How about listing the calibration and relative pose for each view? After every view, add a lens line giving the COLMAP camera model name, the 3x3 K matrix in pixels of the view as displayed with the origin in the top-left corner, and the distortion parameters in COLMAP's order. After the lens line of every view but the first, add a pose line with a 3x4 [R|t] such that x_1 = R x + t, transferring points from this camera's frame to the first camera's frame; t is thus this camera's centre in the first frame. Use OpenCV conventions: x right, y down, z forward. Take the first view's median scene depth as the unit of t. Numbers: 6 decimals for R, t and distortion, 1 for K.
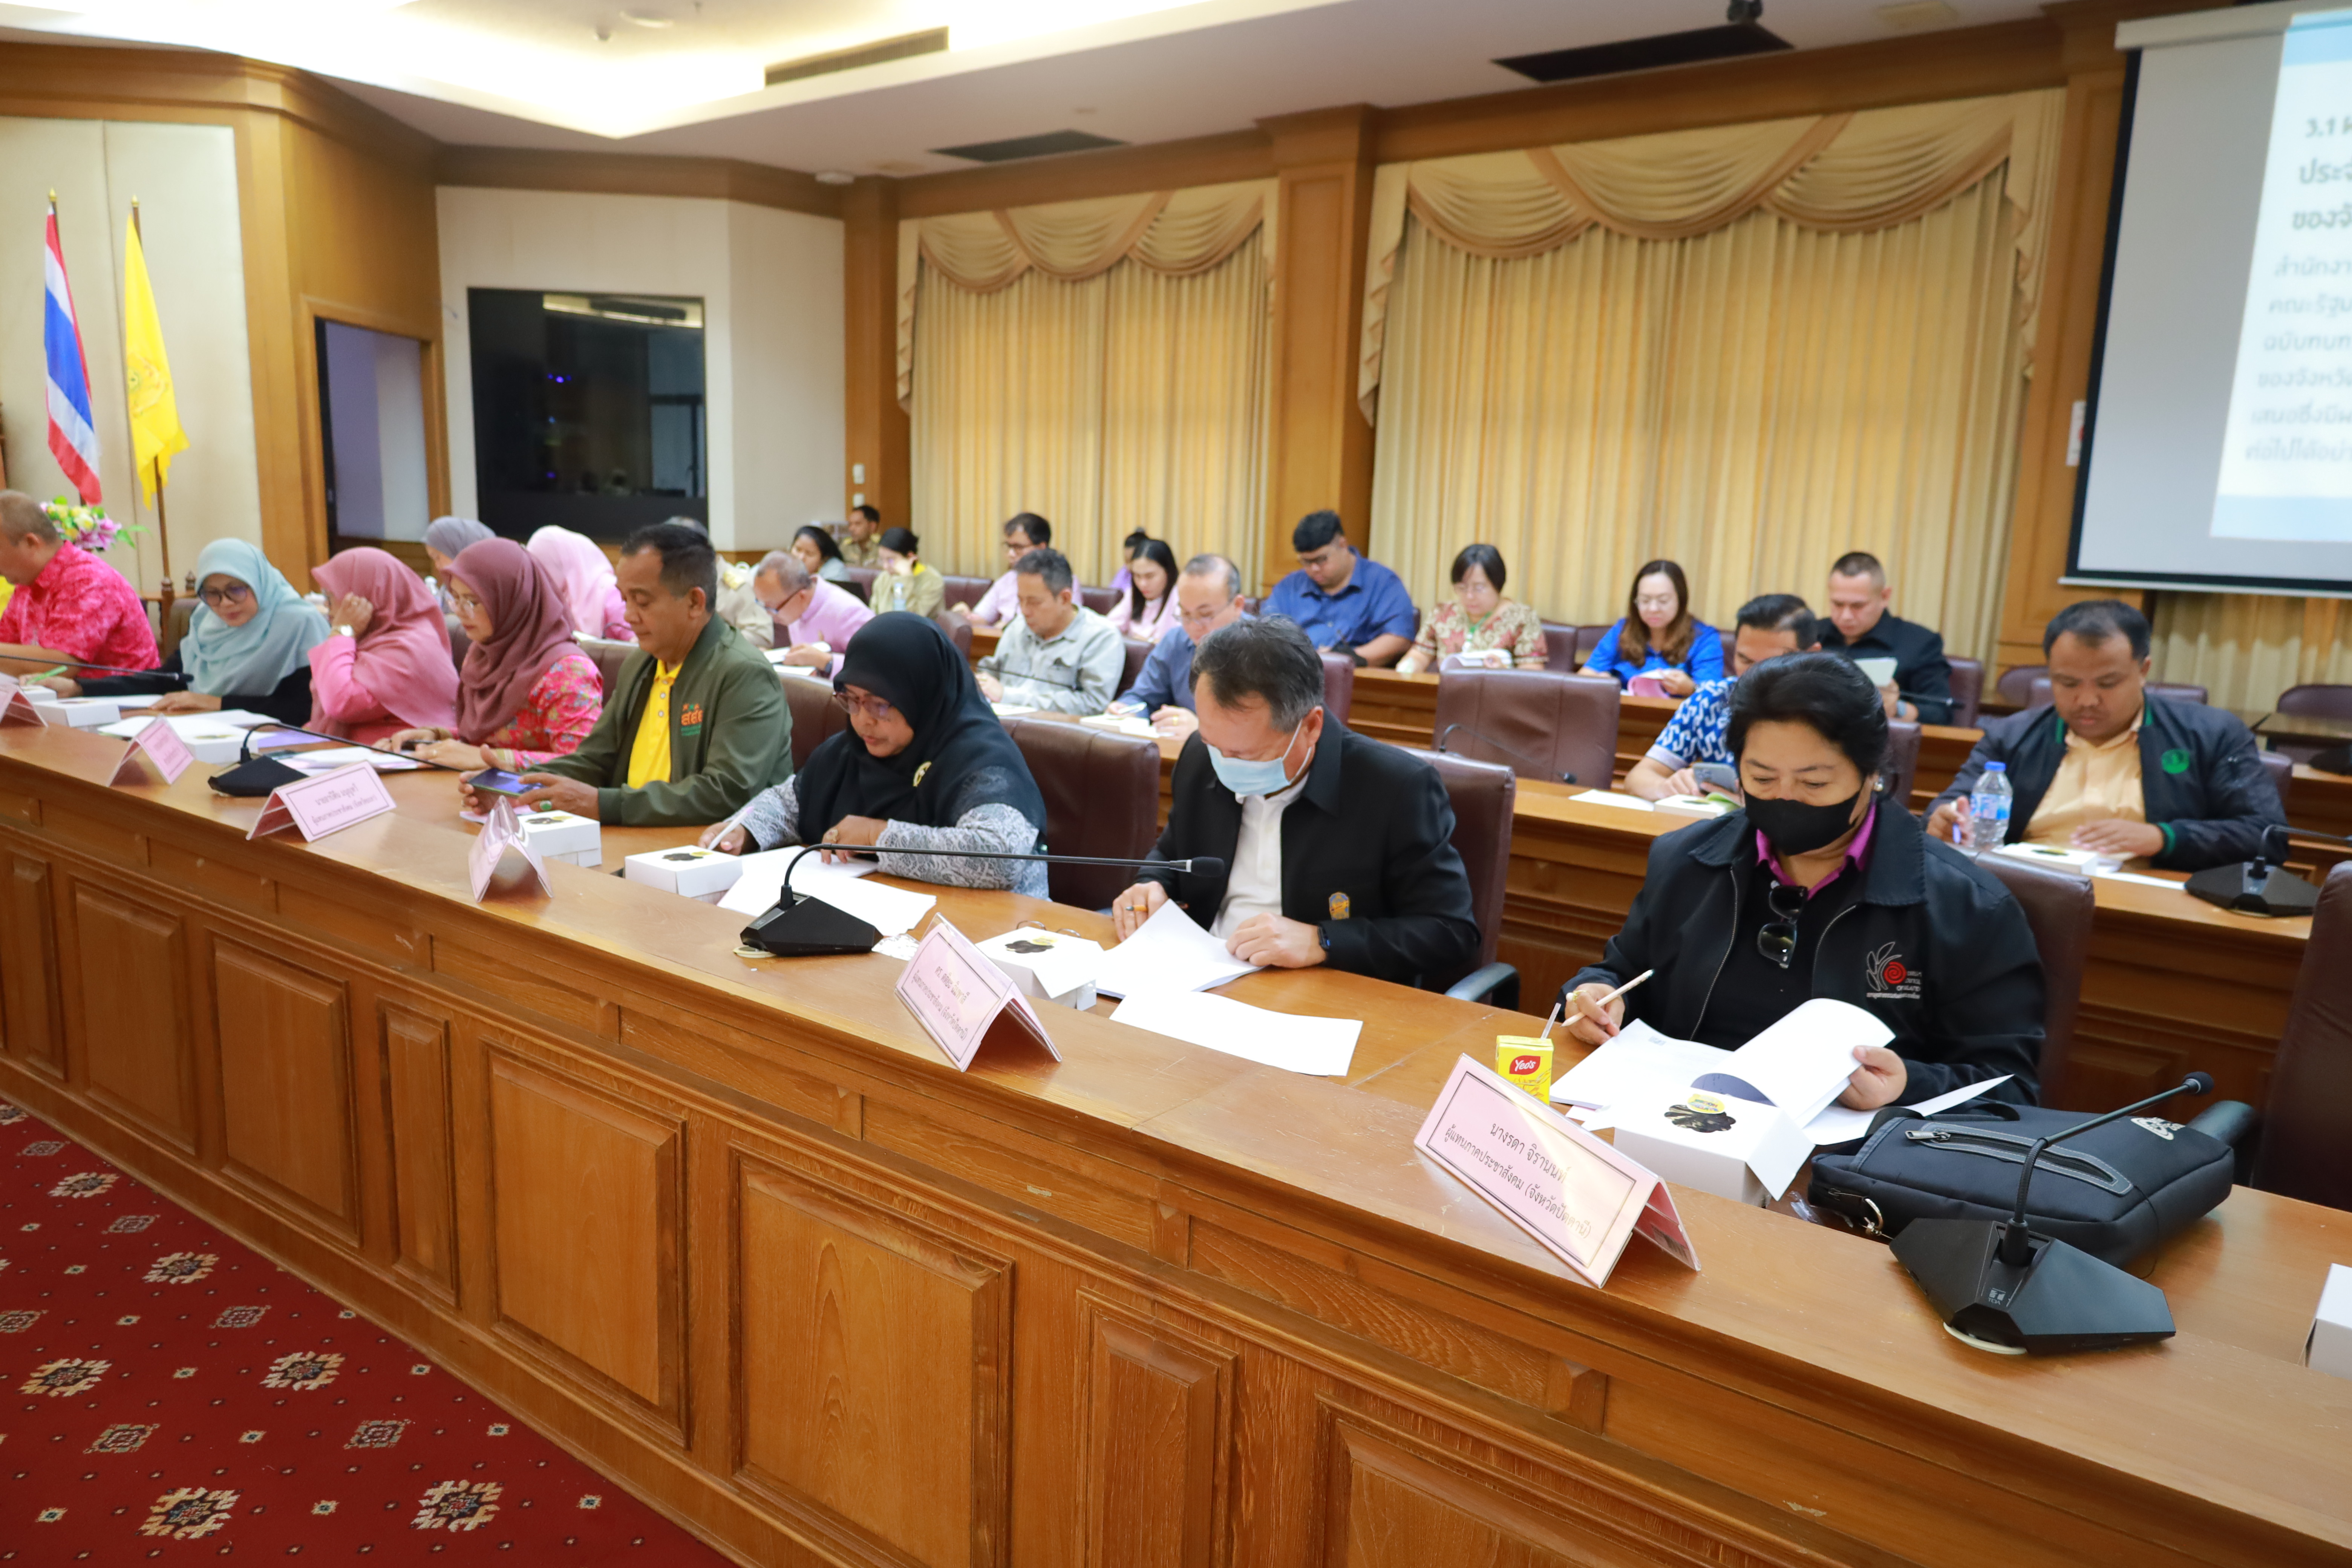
lens RADIAL K [[1595.6, 0, 1176.0], [0, 1595.6, 784.0], [0, 0, 1]] dist [0.008018, -0.006144]
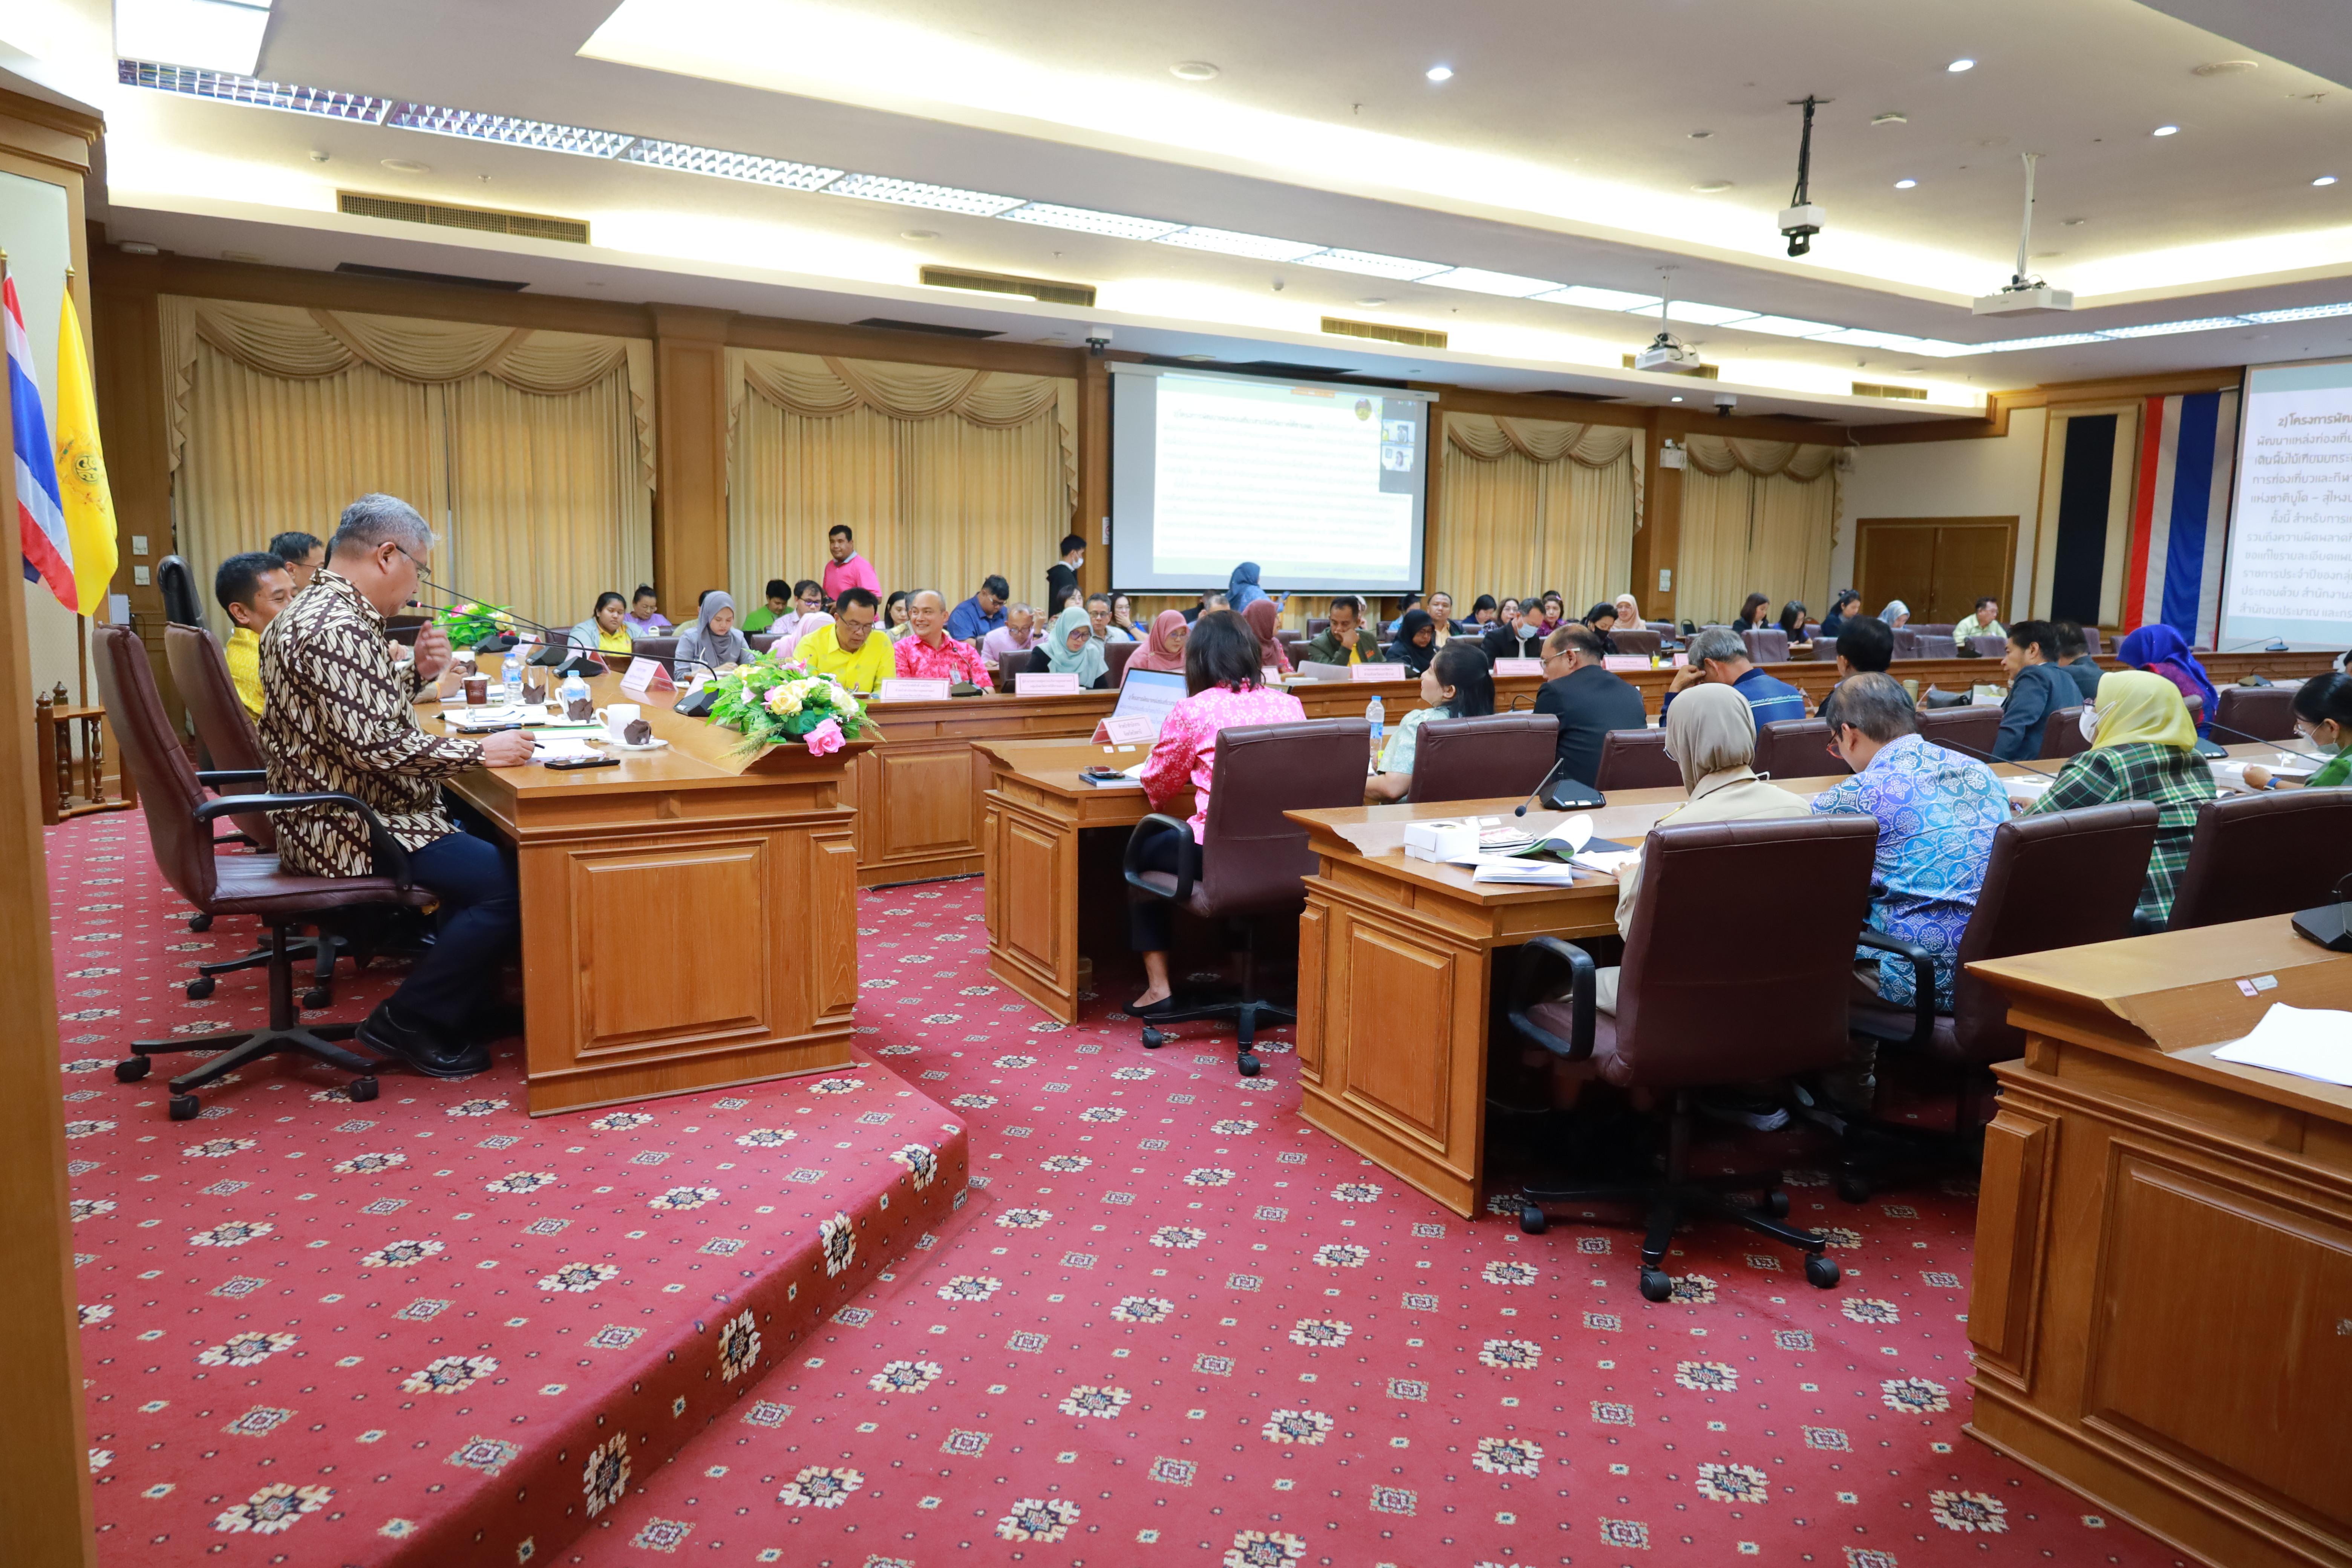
lens RADIAL K [[1595.6, 0, 1176.0], [0, 1595.6, 784.0], [0, 0, 1]] dist [0.008018, -0.006144]
pose [[0.330187, -0.147912, 0.932254, -1.443351], [0.168567, 0.981010, 0.095945, -0.057986], [-0.928742, 0.125468, 0.348850, 0.133718]]
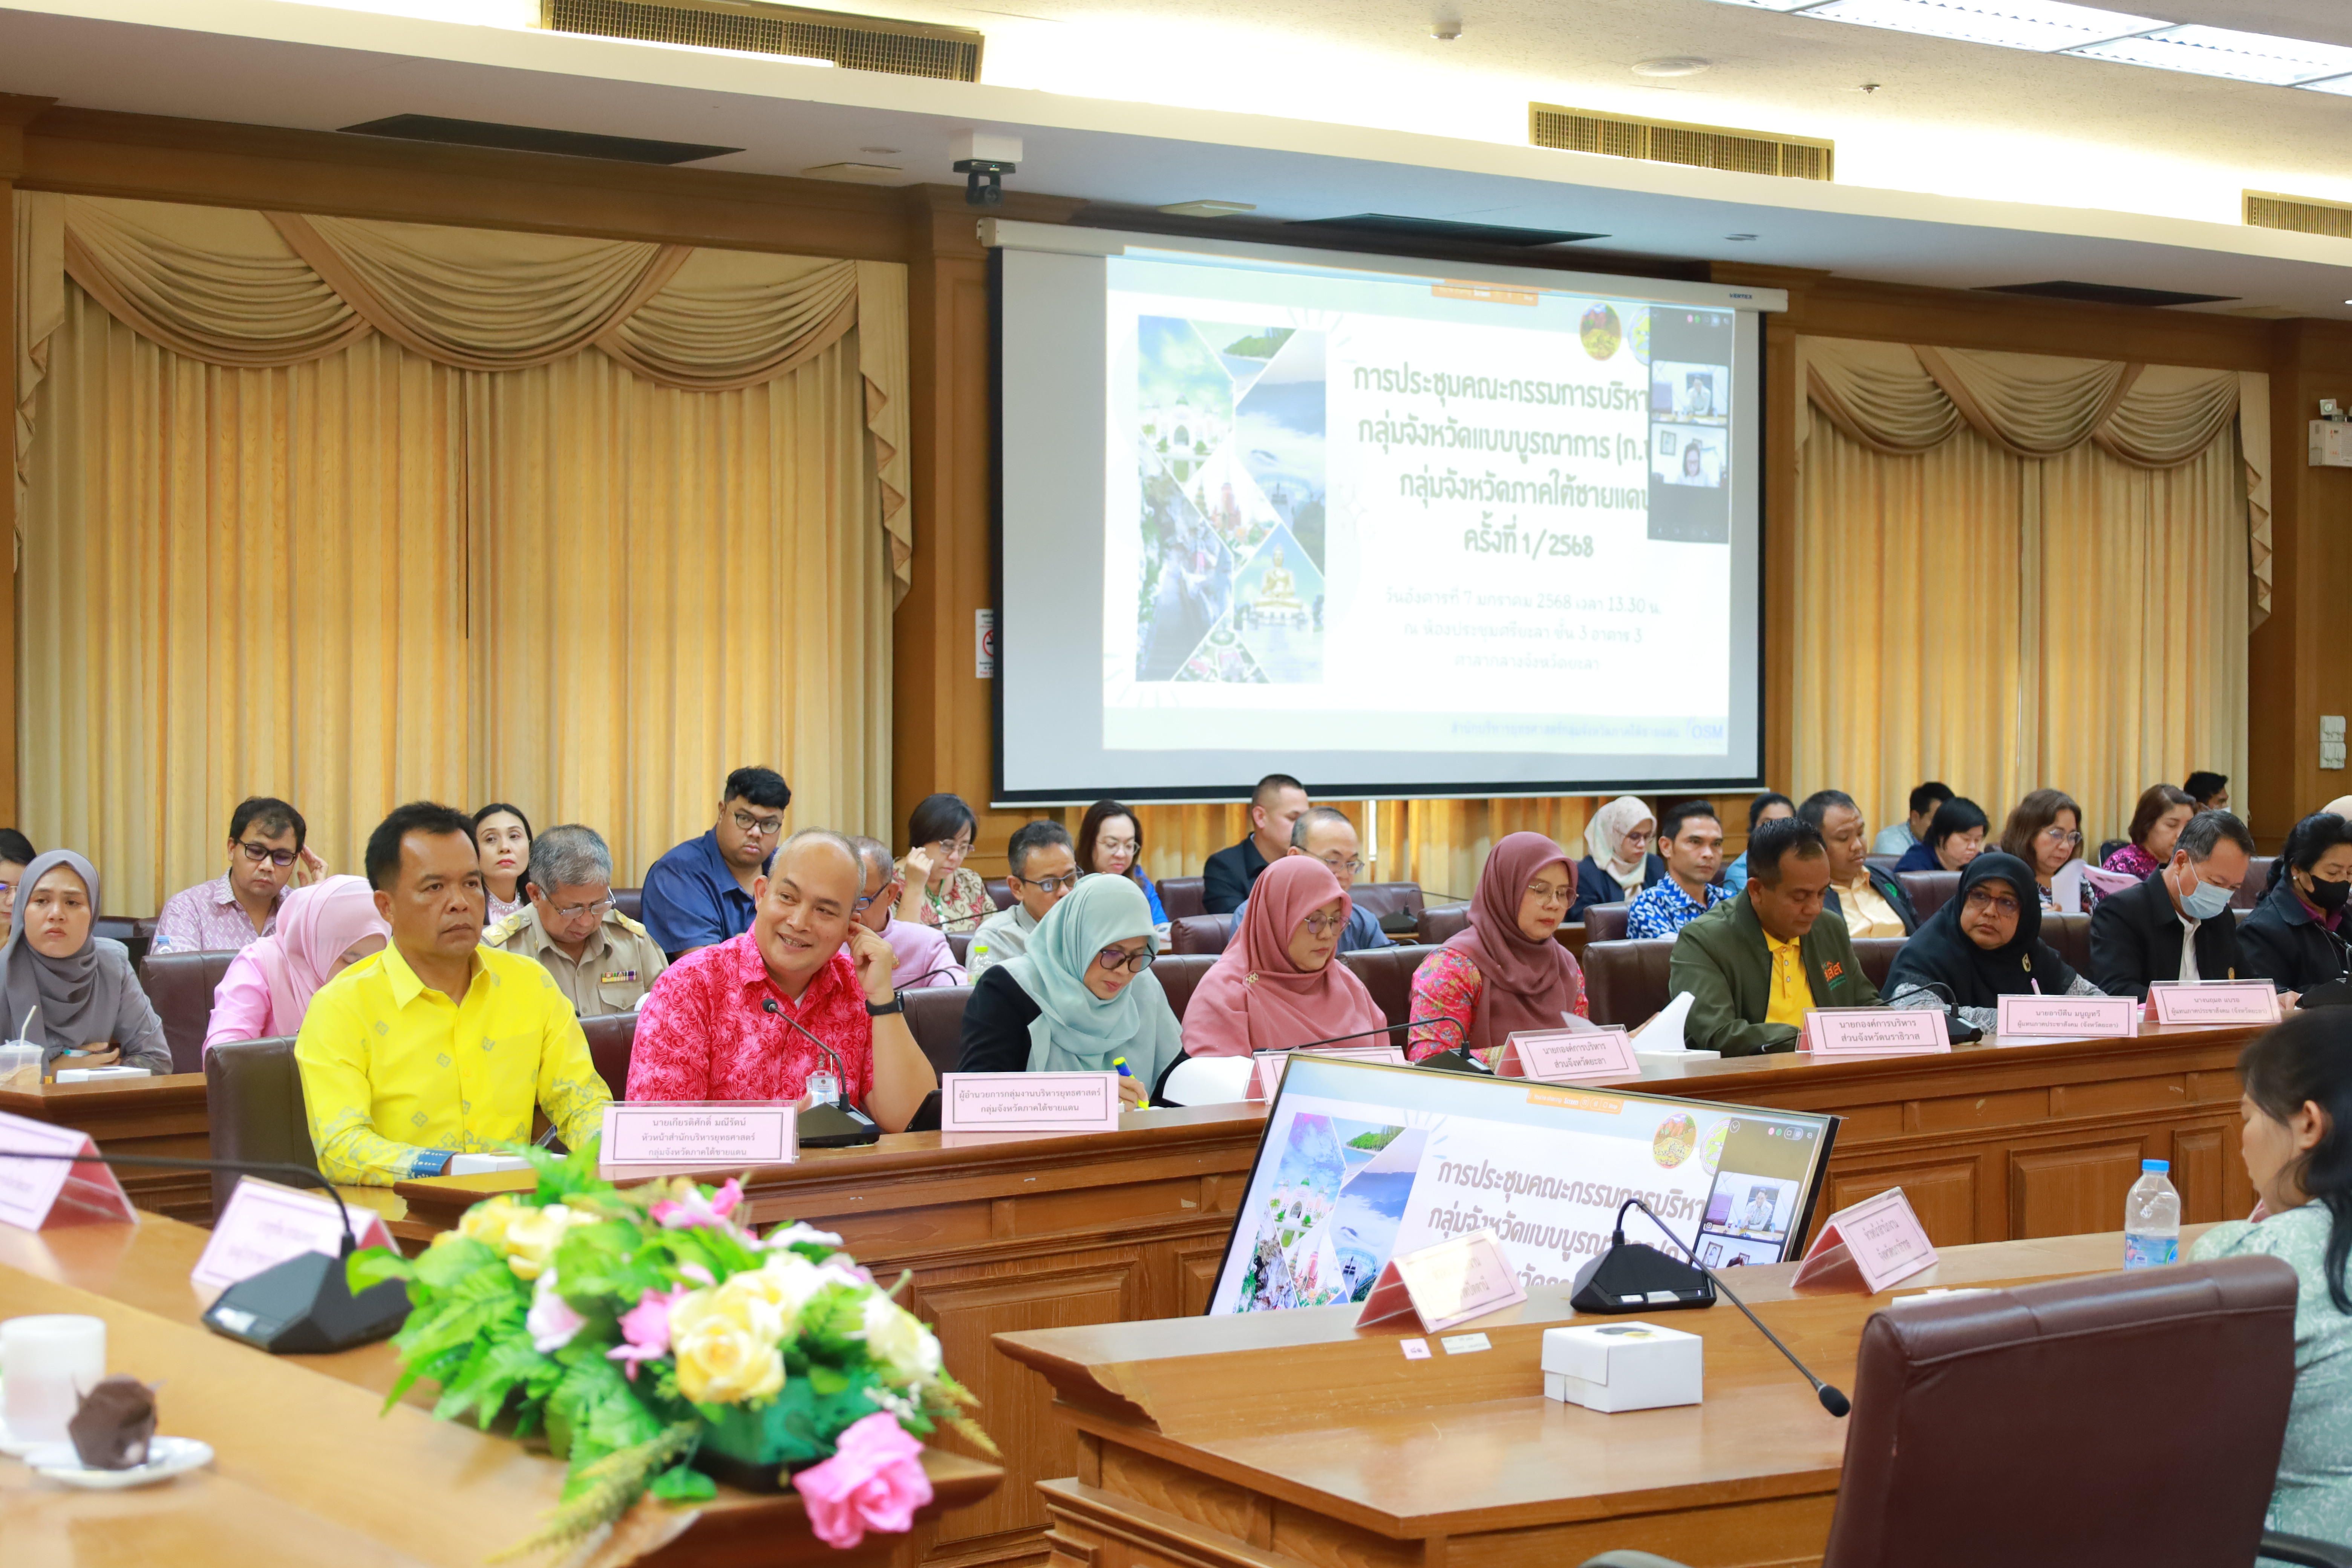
lens RADIAL K [[3810.6, 0, 1176.0], [0, 3810.6, 784.0], [0, 0, 1]] dist [-0.004031, -0.037141]
pose [[0.274250, -0.046603, 0.960529, -1.320618], [0.185379, 0.982653, -0.005253, -0.099330], [-0.943622, 0.179502, 0.278132, 0.285092]]
